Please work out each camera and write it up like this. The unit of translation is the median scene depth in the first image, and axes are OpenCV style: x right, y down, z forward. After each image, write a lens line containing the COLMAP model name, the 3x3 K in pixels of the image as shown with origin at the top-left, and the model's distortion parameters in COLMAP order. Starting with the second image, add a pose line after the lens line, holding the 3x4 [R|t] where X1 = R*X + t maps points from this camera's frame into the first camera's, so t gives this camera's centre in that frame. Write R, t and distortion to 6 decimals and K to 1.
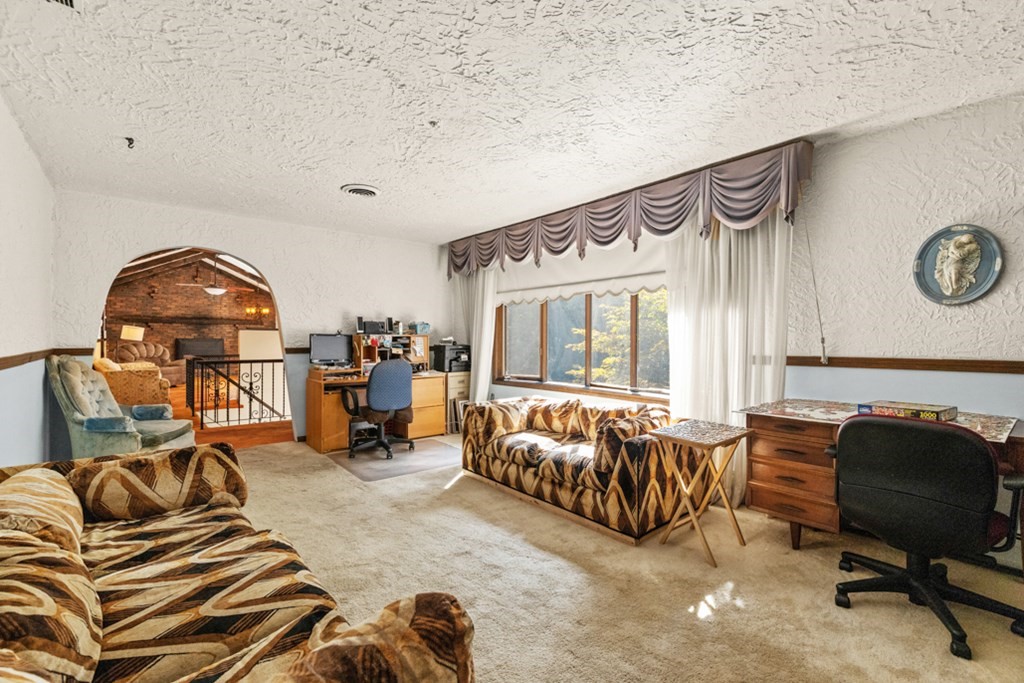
lens RADIAL K [[466.5, 0, 512.0], [0, 466.5, 341.5], [0, 0, 1]] dist [-0.003568, -0.000522]
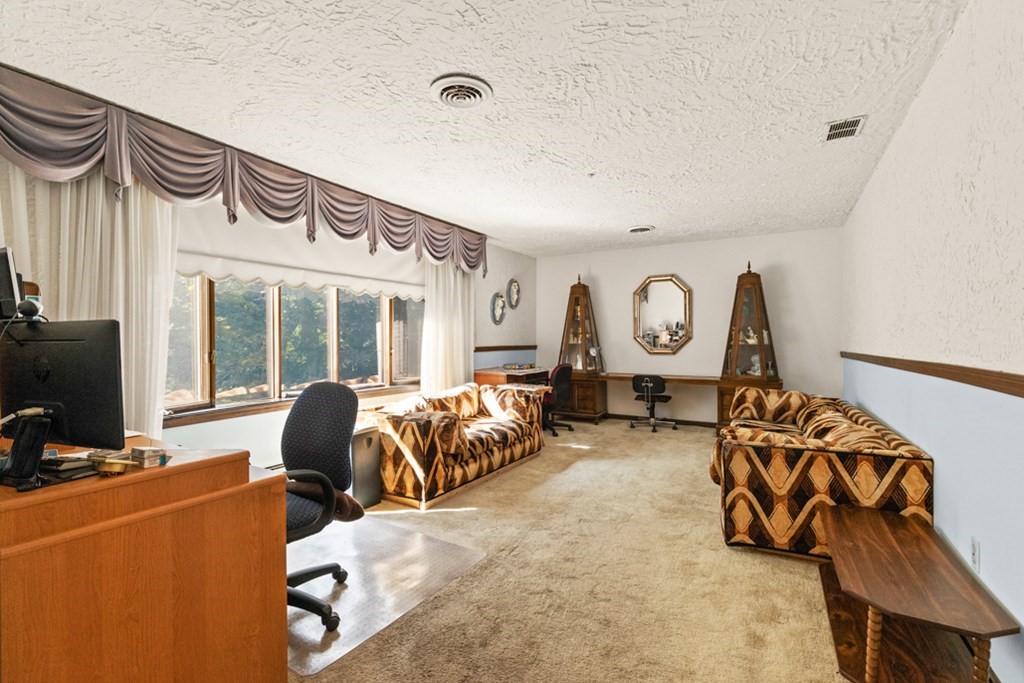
lens RADIAL K [[466.5, 0, 512.0], [0, 466.5, 341.5], [0, 0, 1]] dist [-0.003568, -0.000522]
pose [[-0.362275, -0.009167, 0.932026, -0.991341], [0.002022, 0.999942, 0.010621, -0.008754], [-0.932069, 0.005732, -0.362236, 1.267446]]
